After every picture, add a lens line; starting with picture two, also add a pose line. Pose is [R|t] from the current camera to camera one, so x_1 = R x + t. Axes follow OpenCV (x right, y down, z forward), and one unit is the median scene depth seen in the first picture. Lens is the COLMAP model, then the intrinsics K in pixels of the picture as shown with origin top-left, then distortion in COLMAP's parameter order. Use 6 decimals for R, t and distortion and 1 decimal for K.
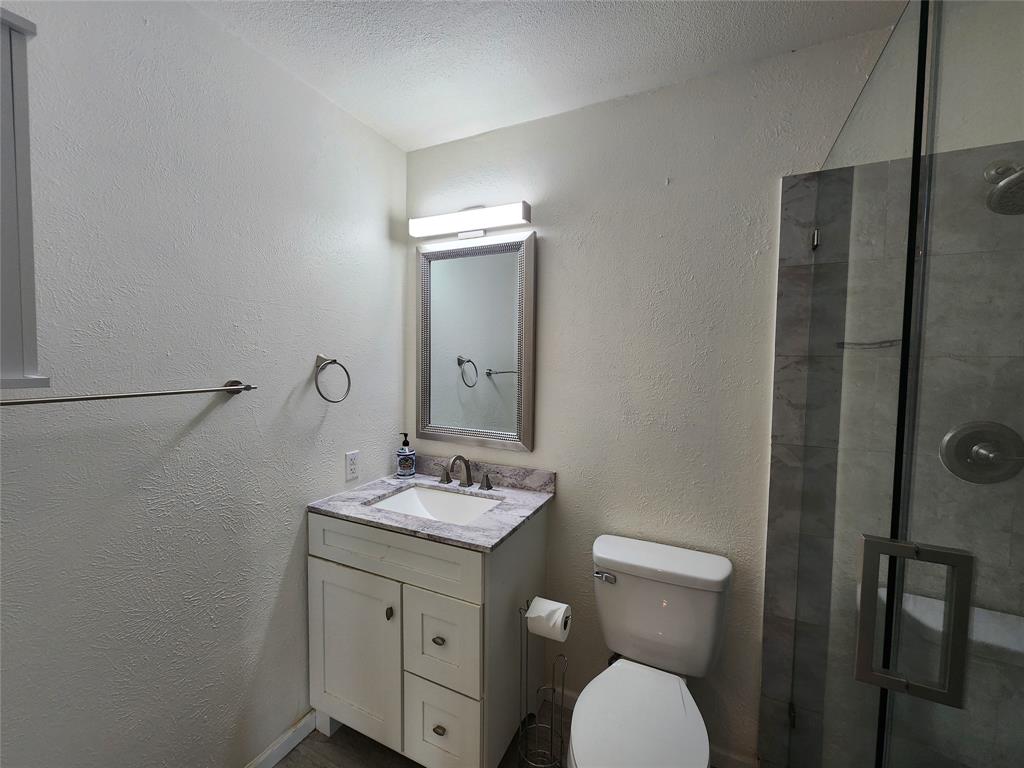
lens RADIAL K [[416.9, 0, 511.2], [0, 416.9, 383.2], [0, 0, 1]] dist [0.000593, 0.000369]
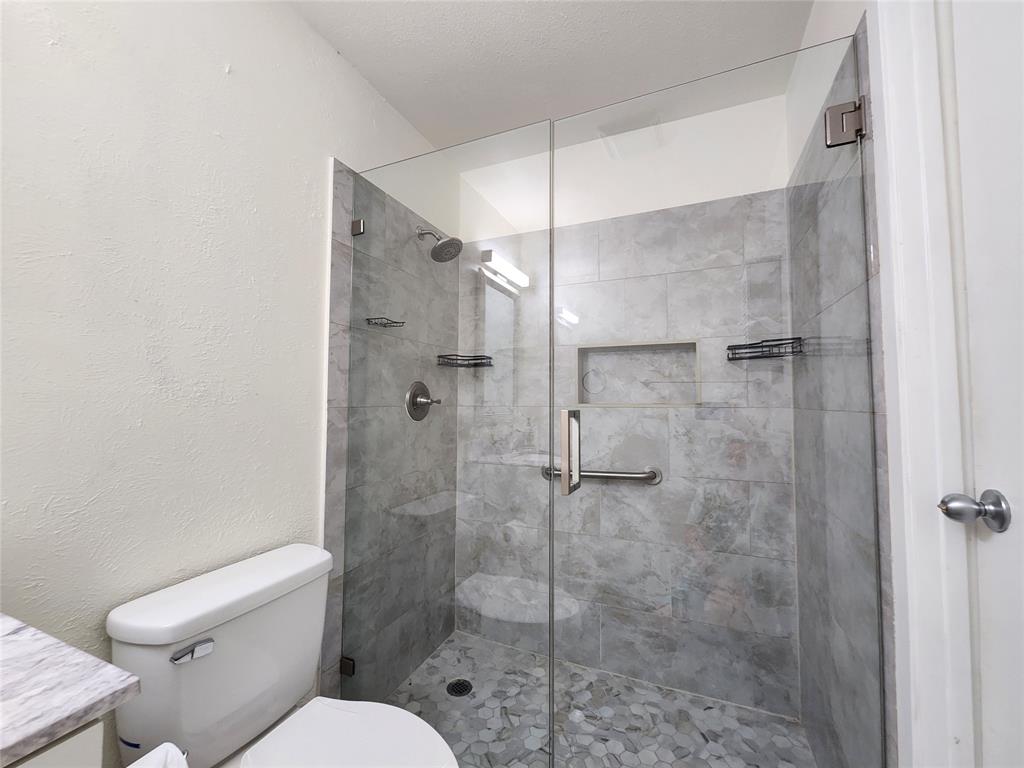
lens RADIAL K [[416.9, 0, 511.2], [0, 416.9, 383.2], [0, 0, 1]] dist [0.000593, 0.000369]
pose [[-0.044239, 0.033348, 0.998464, -0.350276], [0.046978, 0.998407, -0.031265, 0.117587], [-0.997916, 0.045523, -0.045735, 0.513474]]
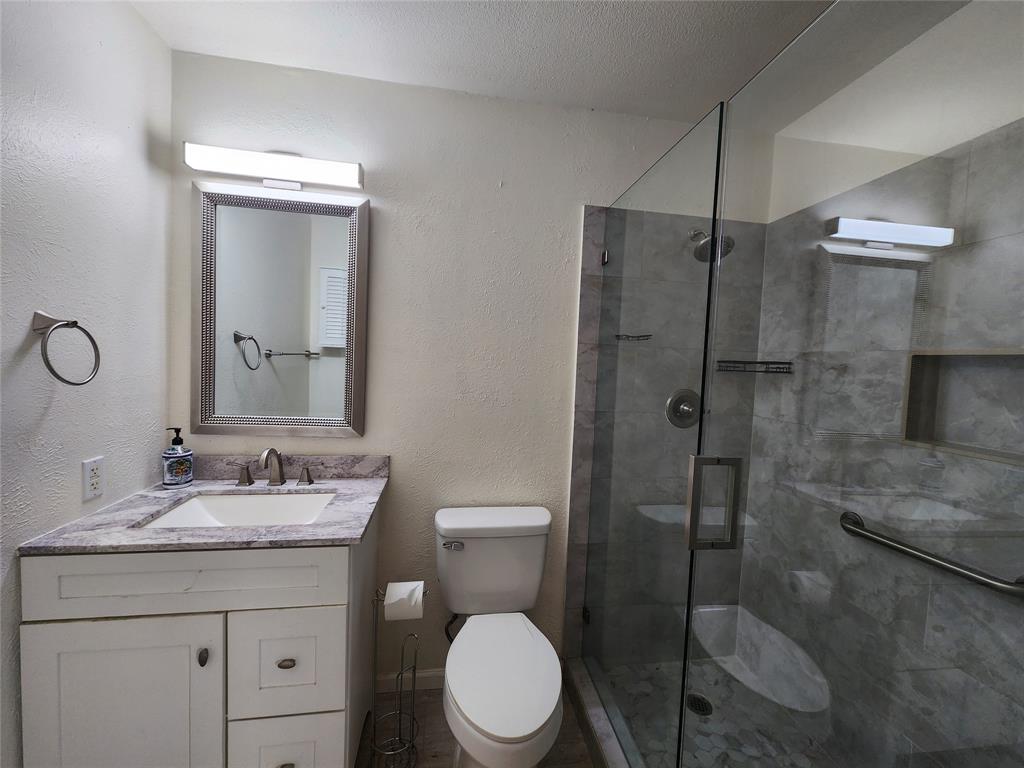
lens RADIAL K [[416.9, 0, 511.2], [0, 416.9, 383.2], [0, 0, 1]] dist [0.000593, 0.000369]
pose [[0.821087, -0.008692, 0.570737, -0.230484], [-0.002934, 0.999807, 0.019447, 0.028106], [-0.570796, -0.017642, 0.820903, 0.050162]]
